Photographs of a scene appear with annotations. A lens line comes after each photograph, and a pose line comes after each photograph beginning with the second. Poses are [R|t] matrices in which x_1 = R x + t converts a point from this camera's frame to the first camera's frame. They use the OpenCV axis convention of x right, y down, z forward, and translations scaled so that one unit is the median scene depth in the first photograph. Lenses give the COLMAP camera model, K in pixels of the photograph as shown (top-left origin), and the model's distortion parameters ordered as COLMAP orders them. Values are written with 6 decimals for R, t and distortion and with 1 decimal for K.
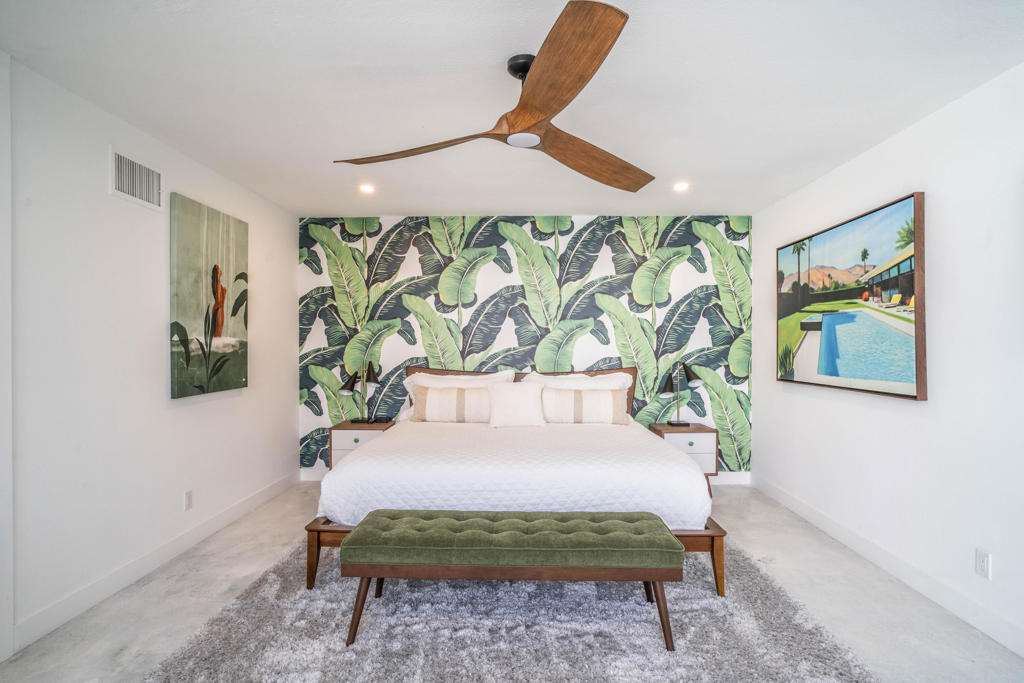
lens RADIAL K [[535.8, 0, 515.0], [0, 535.8, 342.9], [0, 0, 1]] dist [-0.057304, 0.026080]
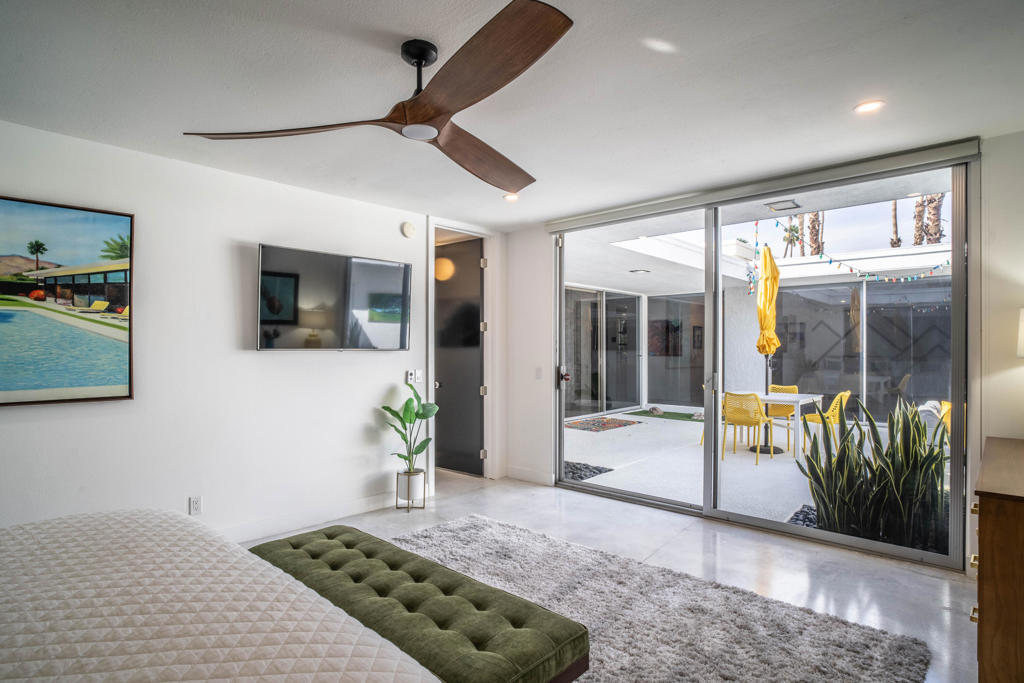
lens RADIAL K [[535.8, 0, 515.0], [0, 535.8, 342.9], [0, 0, 1]] dist [-0.057304, 0.026080]
pose [[-0.753661, 0.001642, 0.657262, -0.554164], [-0.005825, 0.999941, -0.009177, -0.005304], [-0.657238, -0.010745, -0.753607, 1.215670]]
